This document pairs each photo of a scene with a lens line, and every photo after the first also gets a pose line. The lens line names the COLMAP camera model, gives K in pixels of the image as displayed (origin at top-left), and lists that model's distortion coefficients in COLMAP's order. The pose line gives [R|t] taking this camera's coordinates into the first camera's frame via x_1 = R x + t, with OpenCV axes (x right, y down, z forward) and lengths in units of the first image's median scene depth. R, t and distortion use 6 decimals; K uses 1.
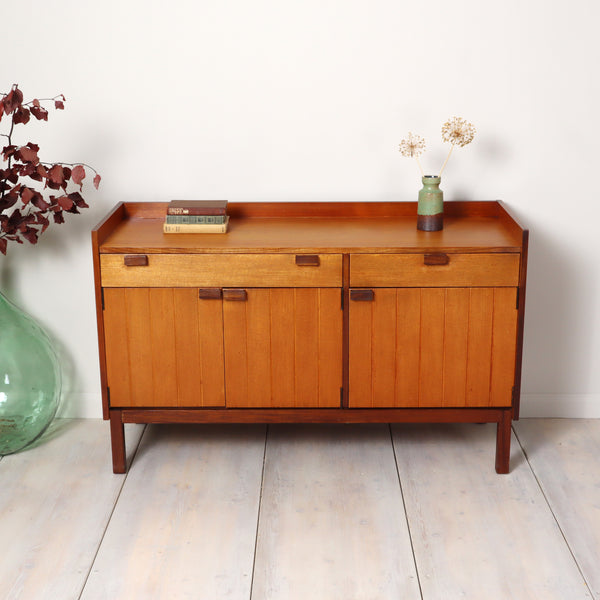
lens RADIAL K [[1156.0, 0, 310.9], [0, 1156.0, 291.1], [0, 0, 1]] dist [-0.023554, 0.100816]
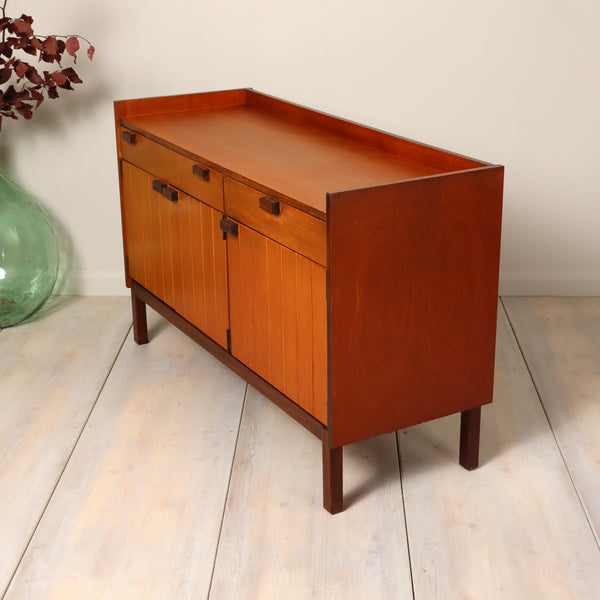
lens RADIAL K [[1240.9, 0, 329.0], [0, 1240.9, 298.8], [0, 0, 1]] dist [-0.028292, 0.143488]
pose [[0.999950, 0.002773, -0.009556, 0.037187], [-0.002062, 0.997280, 0.073679, 0.037661], [0.009734, -0.073655, 0.997236, -0.102550]]
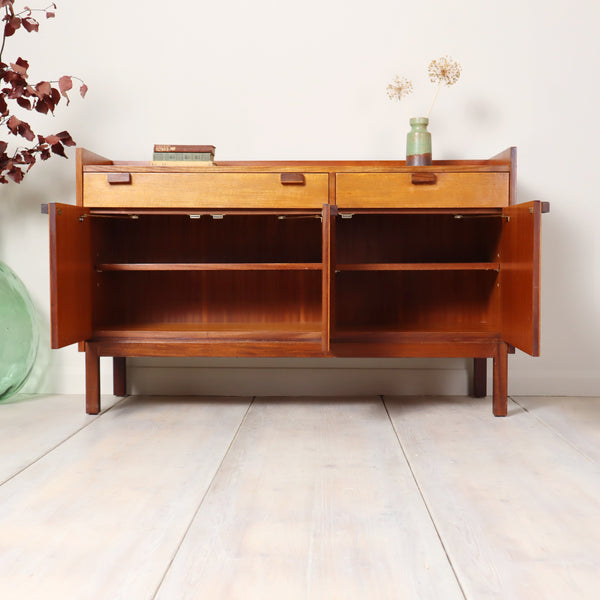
lens RADIAL K [[1156.0, 0, 310.9], [0, 1156.0, 291.1], [0, 0, 1]] dist [-0.023554, 0.100816]
pose [[0.999903, 0.005357, -0.012850, 0.025225], [-0.008296, 0.970497, -0.240971, 0.300182], [0.011180, 0.241054, 0.970447, 0.066324]]
